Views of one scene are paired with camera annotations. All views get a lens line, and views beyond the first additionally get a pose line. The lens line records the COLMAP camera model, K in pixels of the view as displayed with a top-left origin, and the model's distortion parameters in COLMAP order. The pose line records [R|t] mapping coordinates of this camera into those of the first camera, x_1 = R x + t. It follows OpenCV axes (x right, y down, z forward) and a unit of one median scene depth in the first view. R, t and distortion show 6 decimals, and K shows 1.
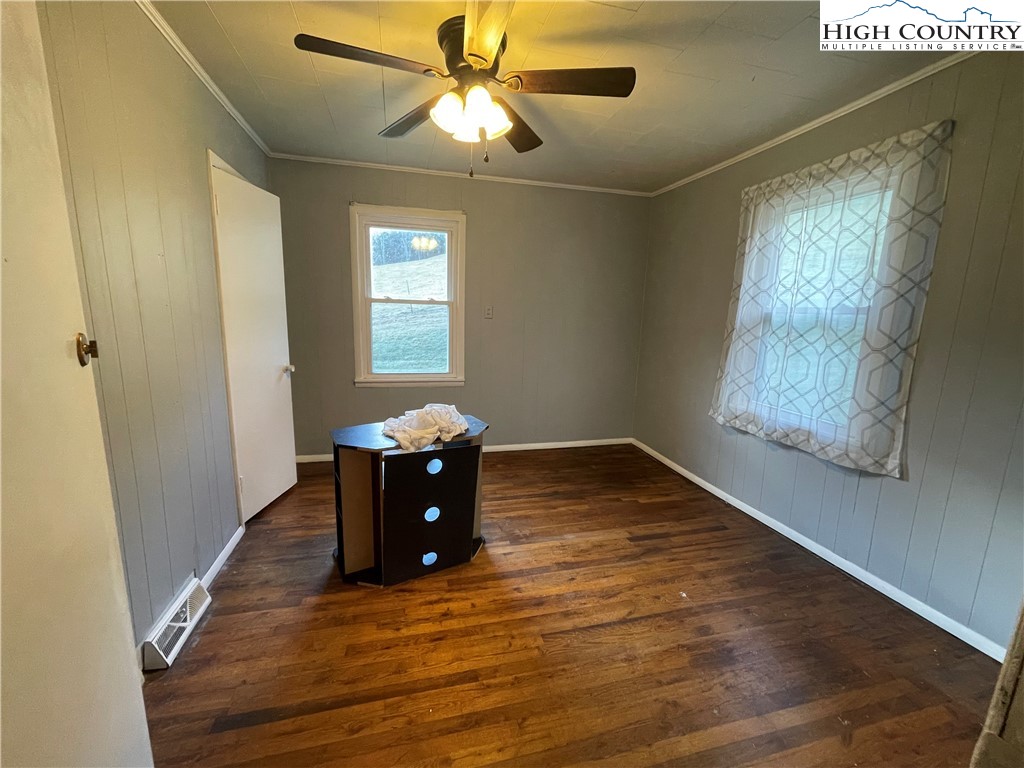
lens RADIAL K [[413.5, 0, 510.1], [0, 413.5, 382.5], [0, 0, 1]] dist [-0.004792, 0.001307]
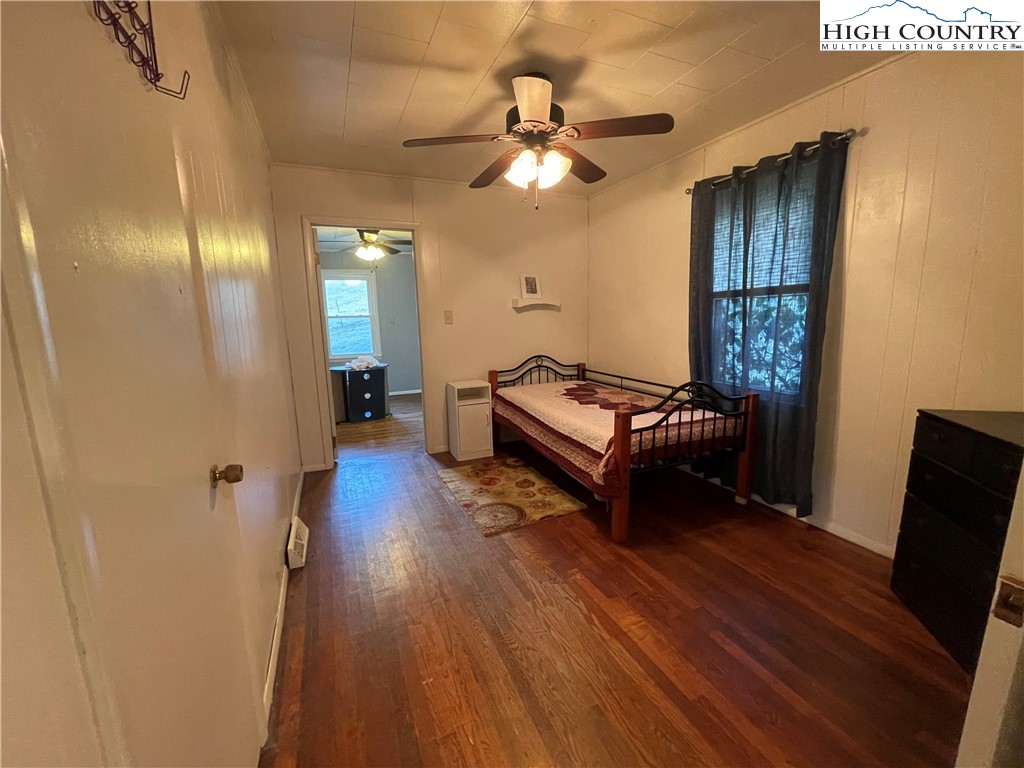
lens RADIAL K [[413.5, 0, 511.7], [0, 413.5, 384.9], [0, 0, 1]] dist [-0.004792, 0.001307]
pose [[0.984847, -0.081853, 0.152891, 0.323912], [0.083946, 0.996444, -0.007270, 0.346218], [-0.151752, 0.019995, 0.988216, -1.765232]]
